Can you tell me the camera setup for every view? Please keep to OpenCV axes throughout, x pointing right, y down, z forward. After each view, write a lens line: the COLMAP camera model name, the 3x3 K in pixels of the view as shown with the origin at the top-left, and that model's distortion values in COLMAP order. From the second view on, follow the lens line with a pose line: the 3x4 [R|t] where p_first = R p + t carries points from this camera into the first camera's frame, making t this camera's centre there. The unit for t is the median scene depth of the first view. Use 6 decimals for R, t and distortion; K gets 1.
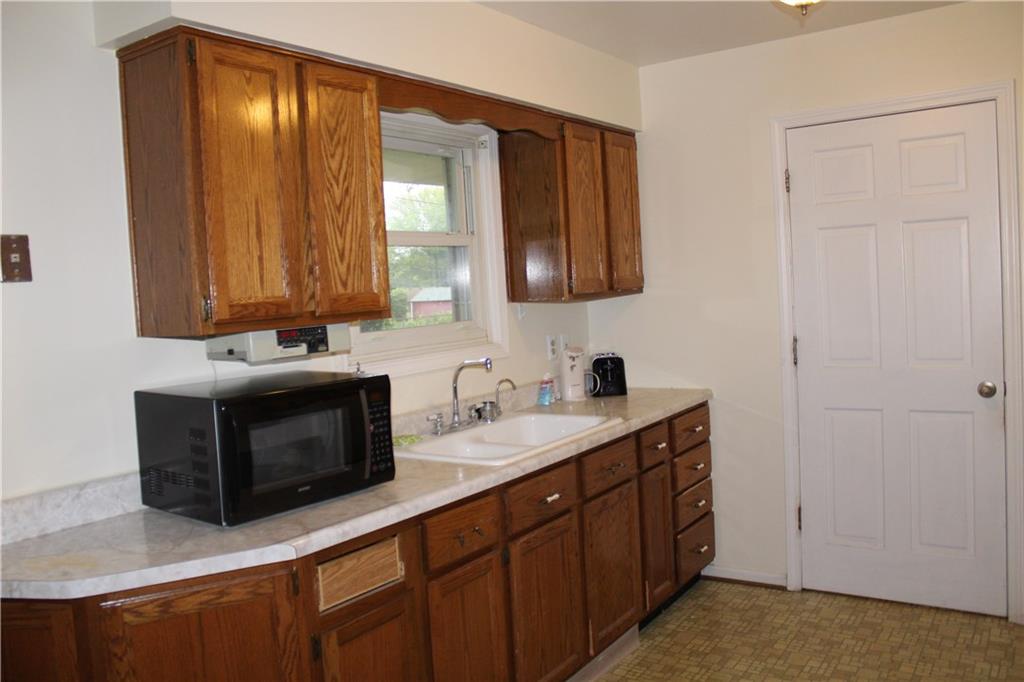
lens RADIAL K [[844.2, 0, 498.5], [0, 844.2, 327.5], [0, 0, 1]] dist [-0.158555, 0.128358]
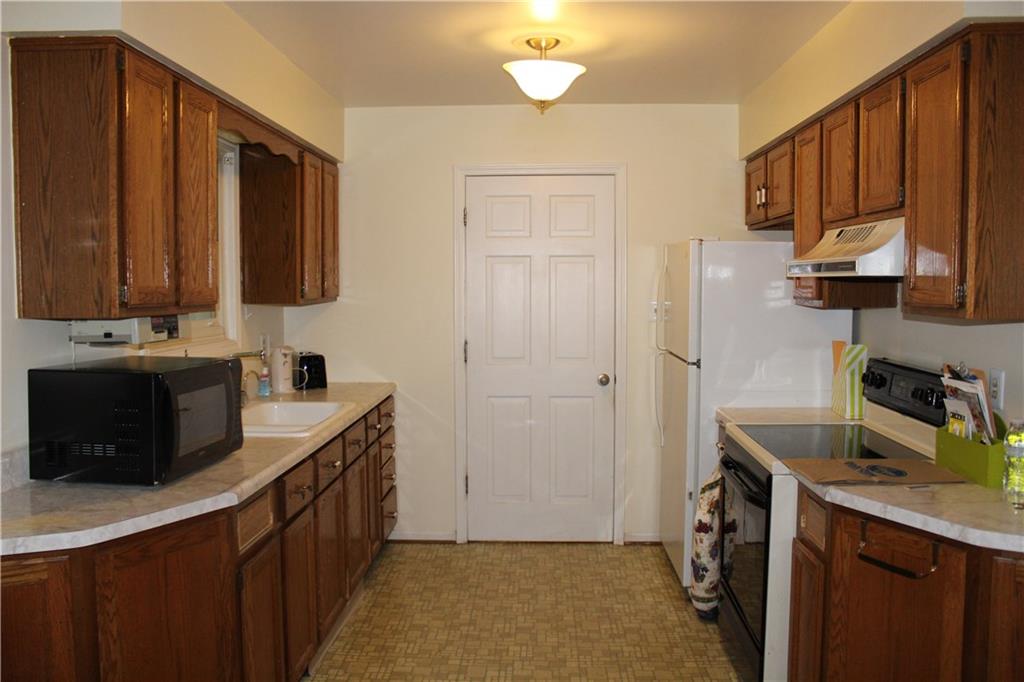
lens RADIAL K [[844.2, 0, 498.5], [0, 844.2, 327.5], [0, 0, 1]] dist [-0.158555, 0.128358]
pose [[0.843123, 0.029475, 0.536912, -0.331920], [-0.019068, 0.999507, -0.024928, 0.025755], [-0.537382, 0.010780, 0.843270, -0.127790]]
